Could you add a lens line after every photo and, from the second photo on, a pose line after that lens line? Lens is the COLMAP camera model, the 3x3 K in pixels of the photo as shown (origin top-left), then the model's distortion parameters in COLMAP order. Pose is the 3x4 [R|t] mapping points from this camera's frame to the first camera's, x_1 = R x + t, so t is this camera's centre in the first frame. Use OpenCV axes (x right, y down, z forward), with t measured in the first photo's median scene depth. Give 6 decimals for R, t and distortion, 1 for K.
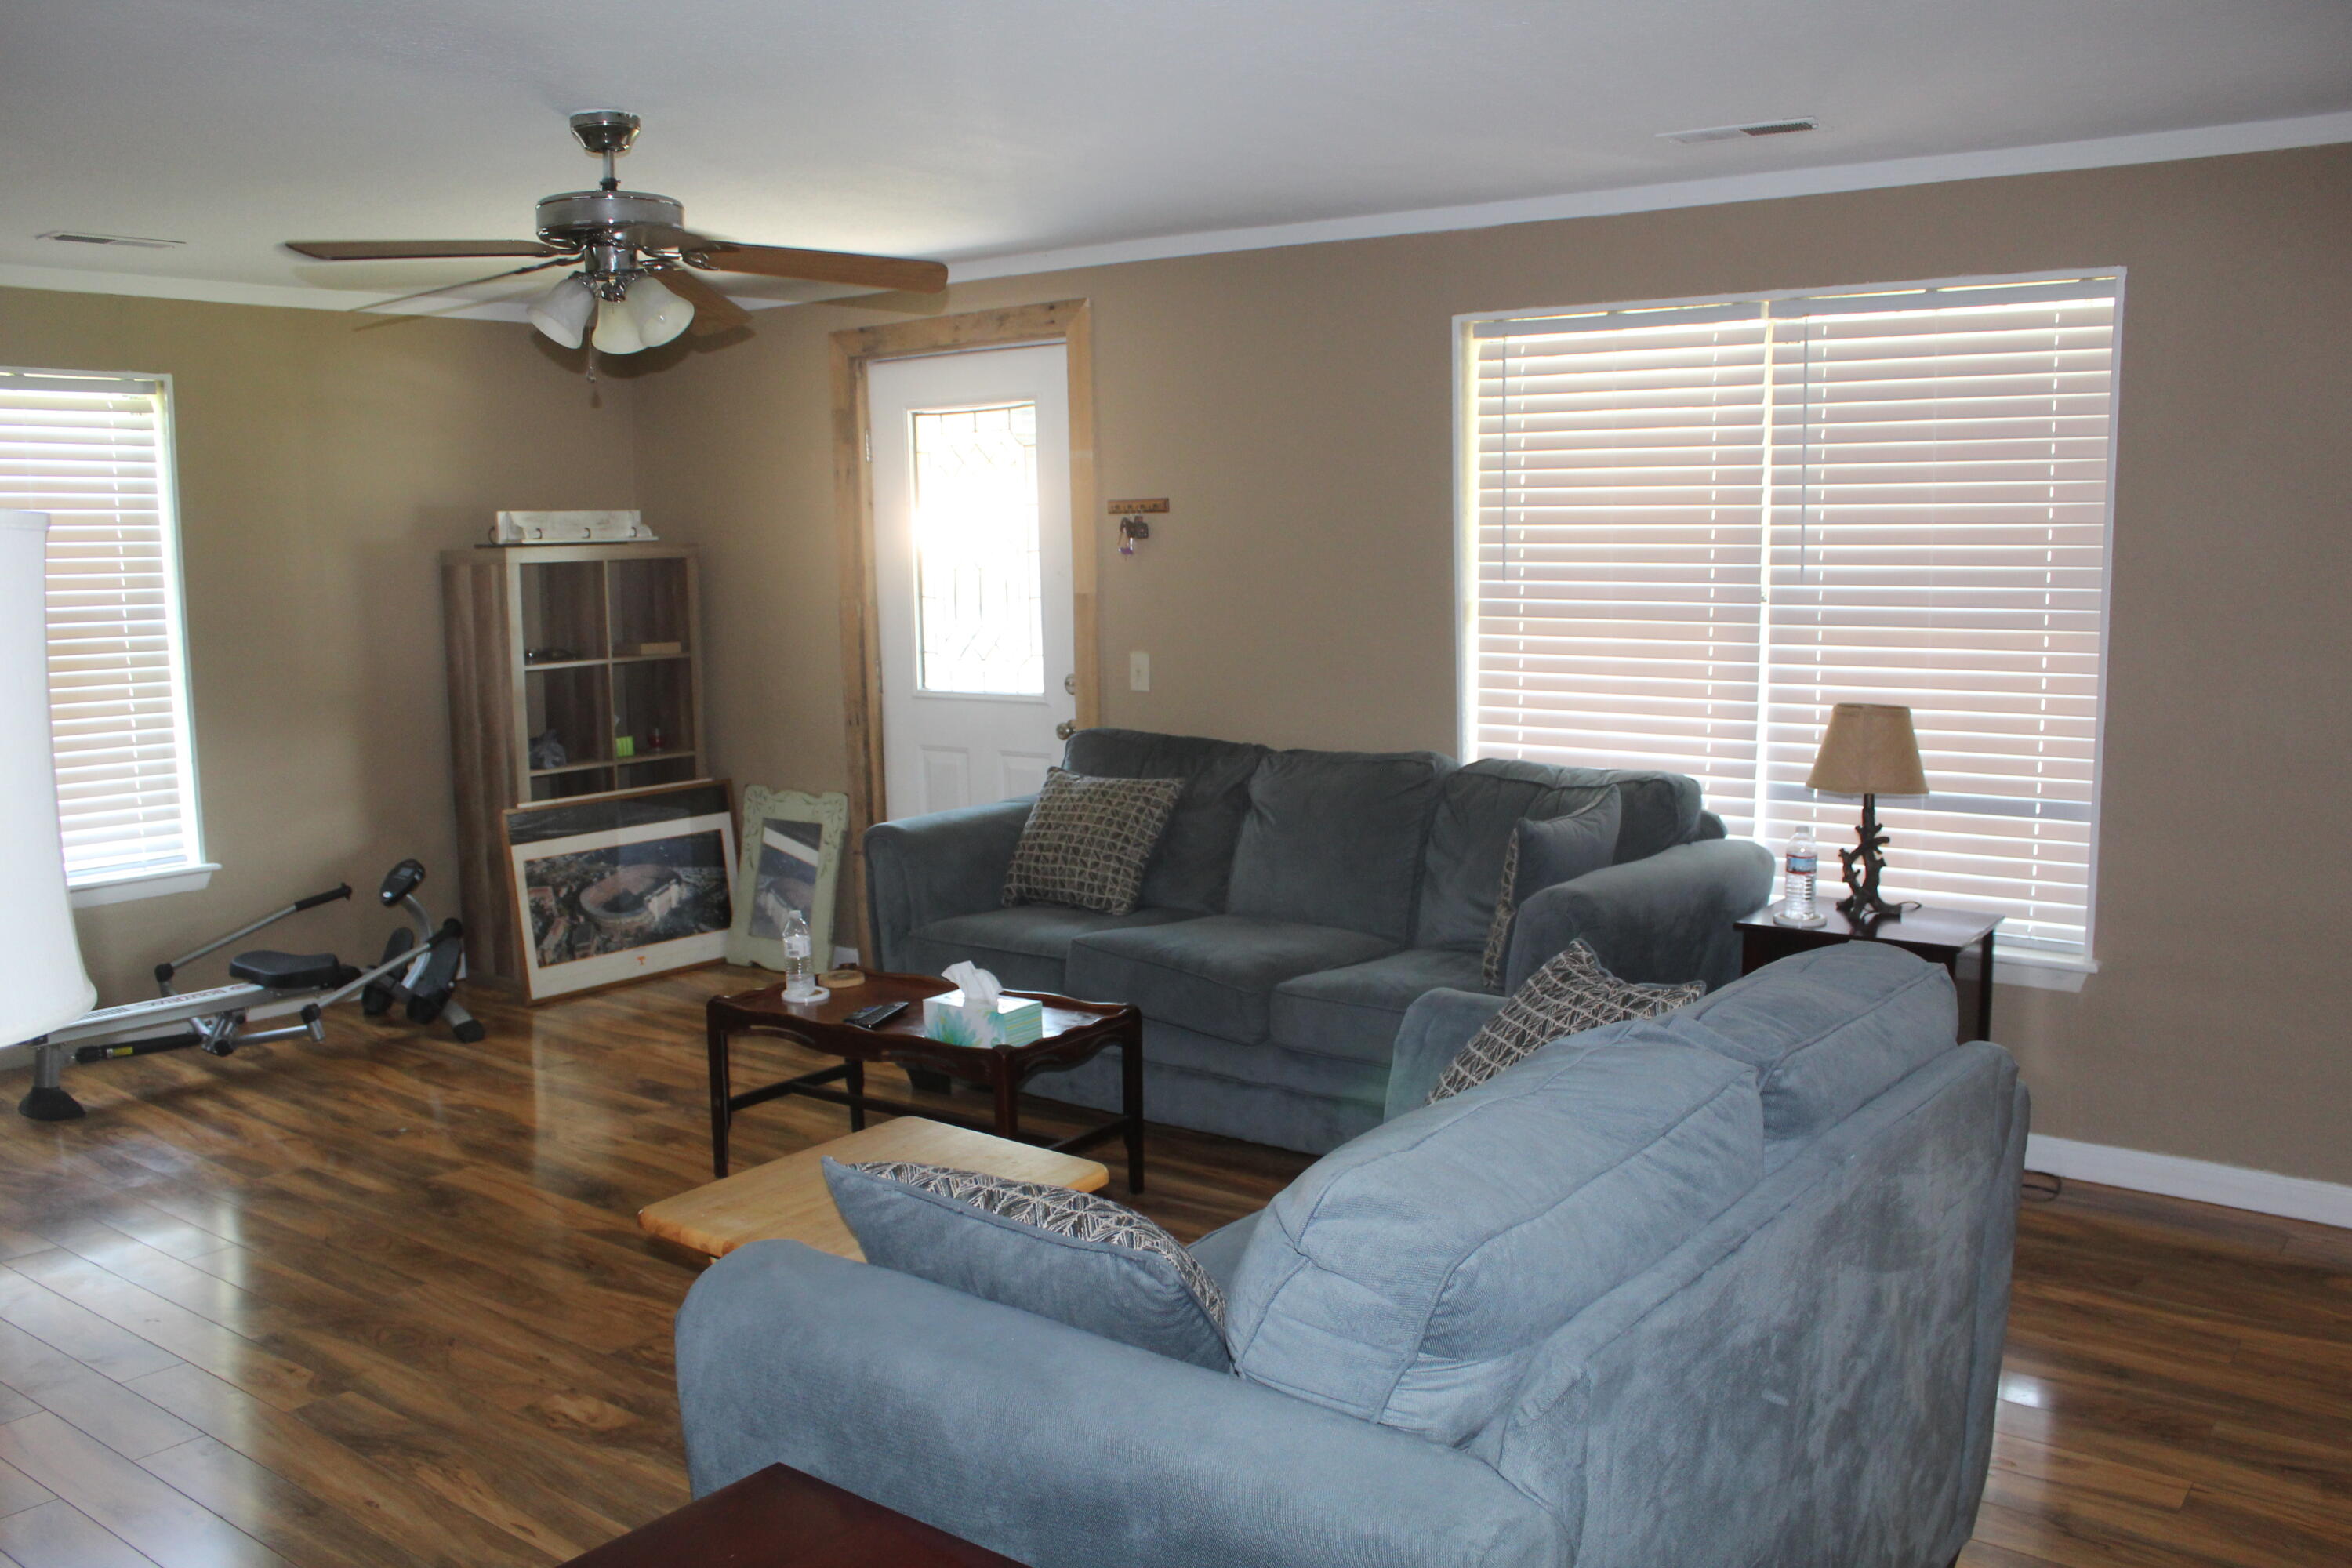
lens RADIAL K [[2011.1, 0, 1176.0], [0, 2011.1, 784.0], [0, 0, 1]] dist [-0.086868, 0.004944]
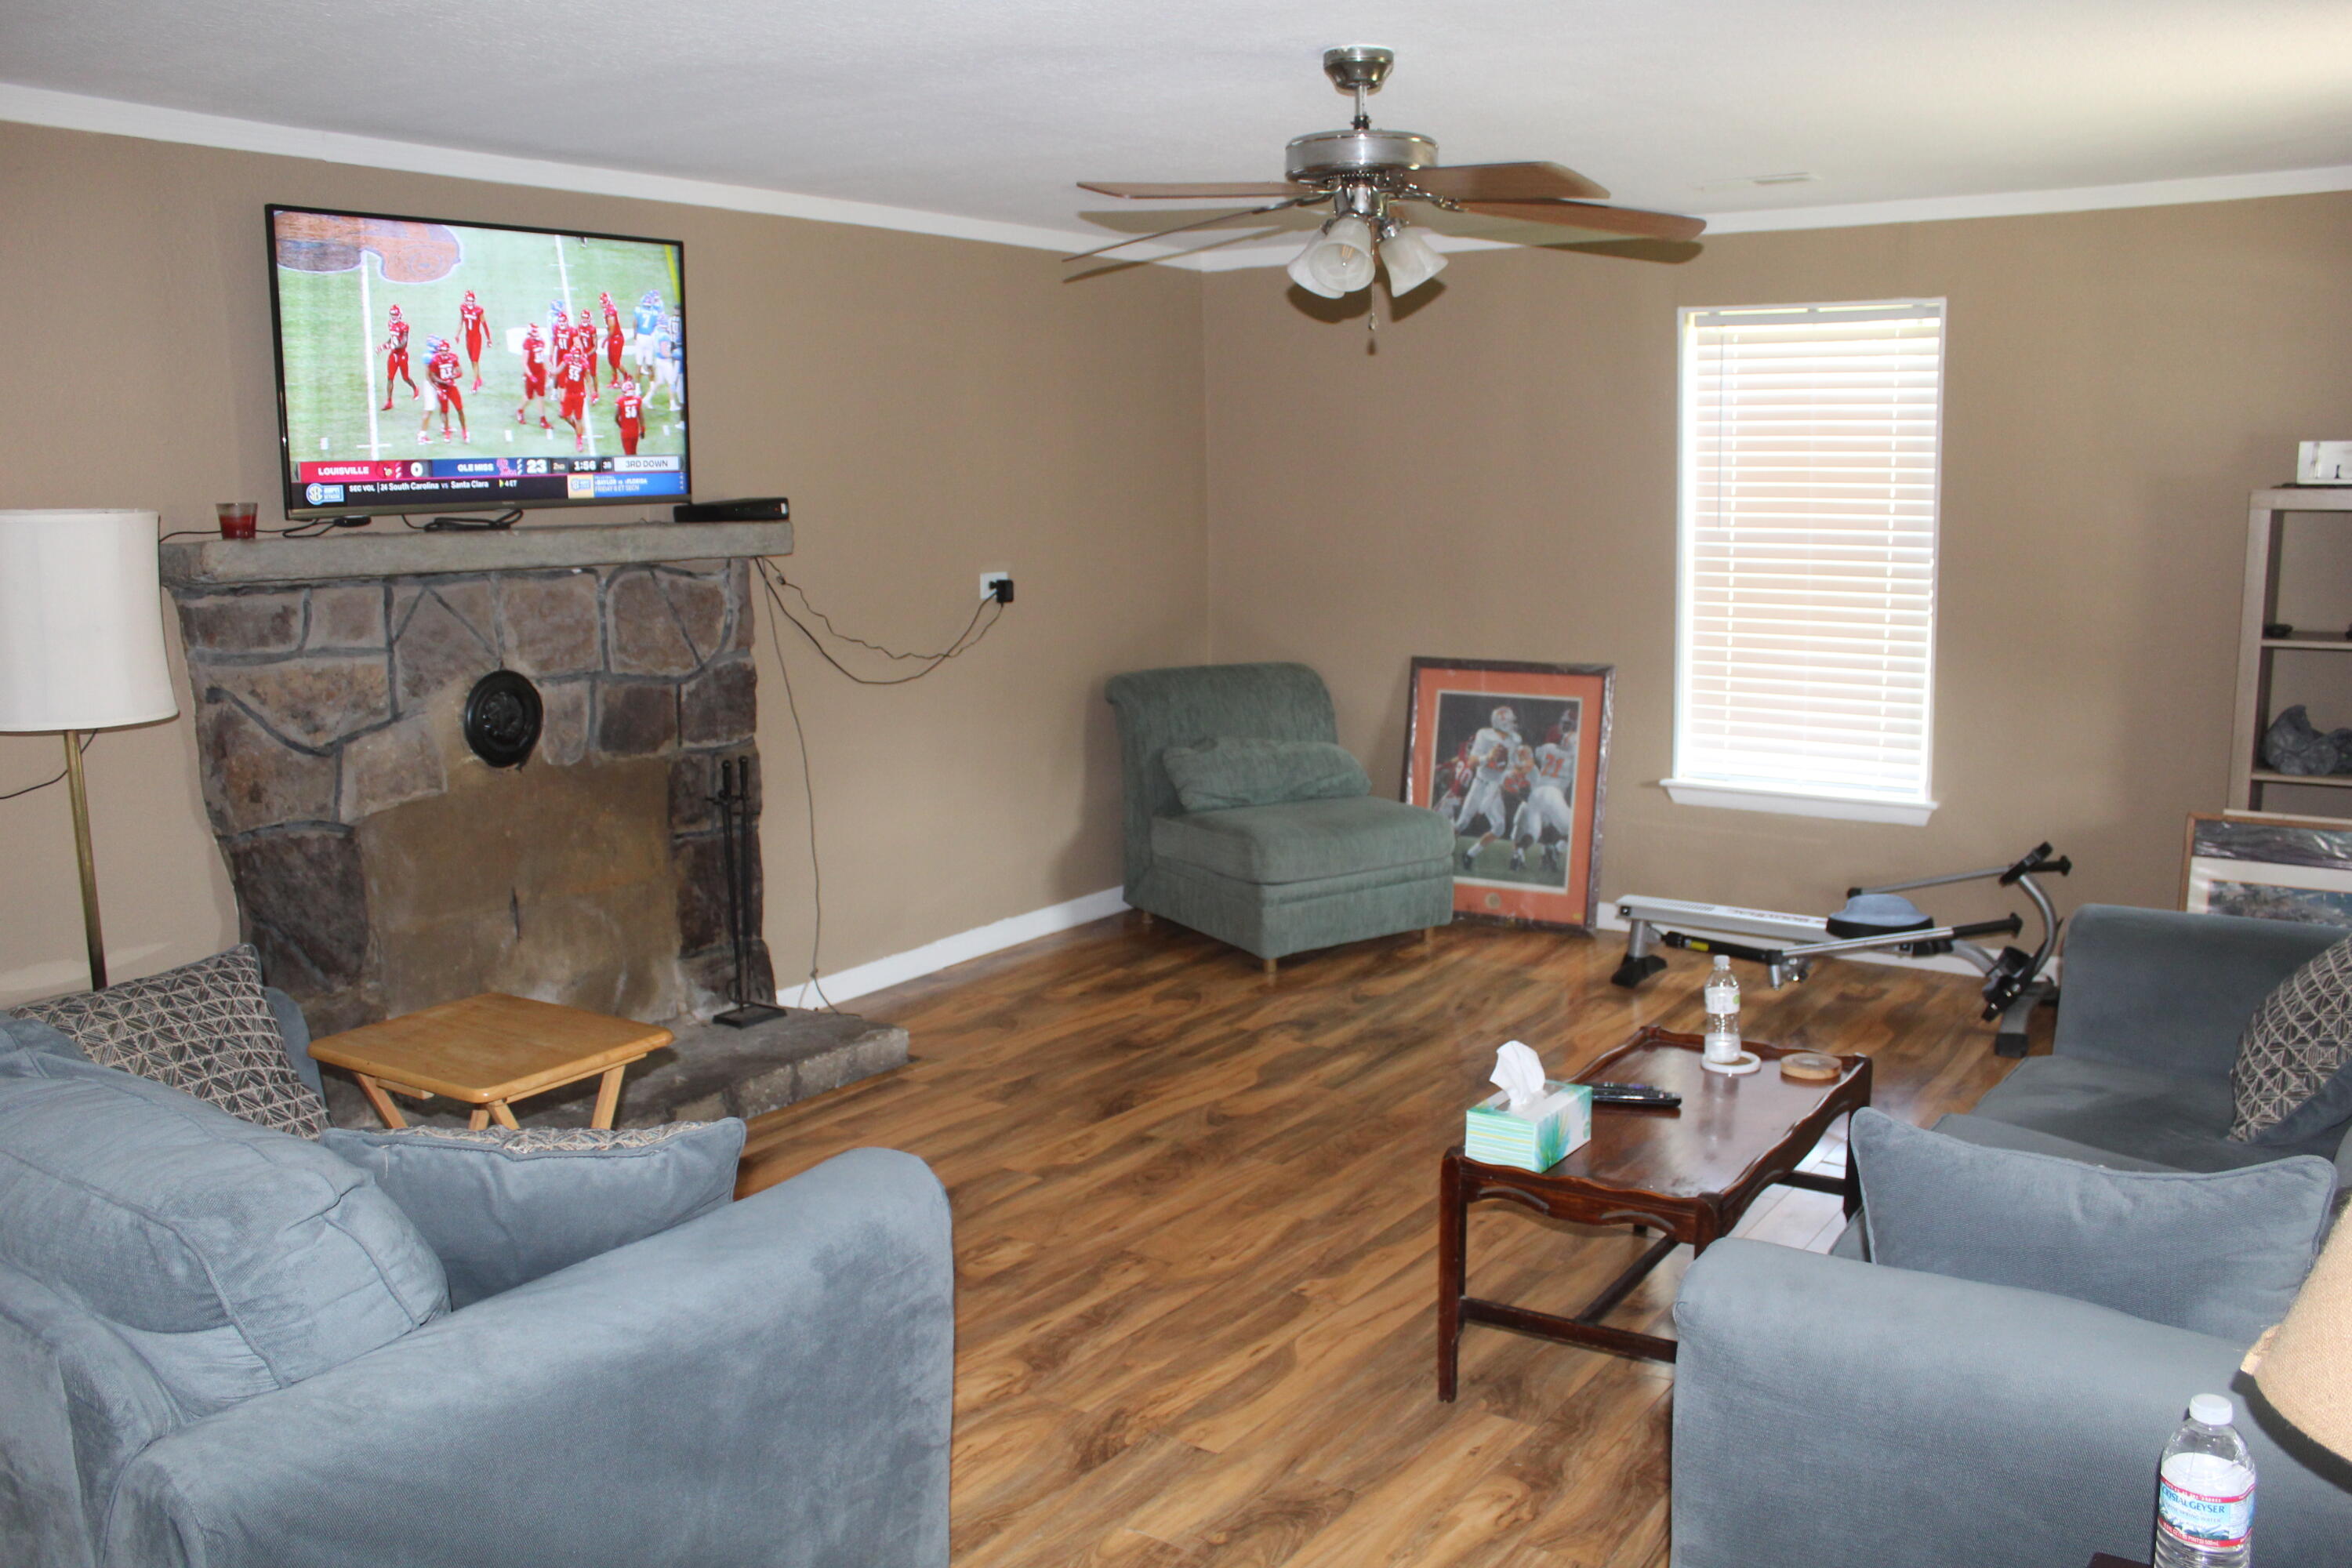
lens RADIAL K [[2011.1, 0, 1176.0], [0, 2011.1, 784.0], [0, 0, 1]] dist [-0.086868, 0.004944]
pose [[0.054423, 0.173298, -0.983365, 0.505340], [-0.113521, 0.979513, 0.166337, -0.099722], [0.992044, 0.102580, 0.072981, 0.622562]]
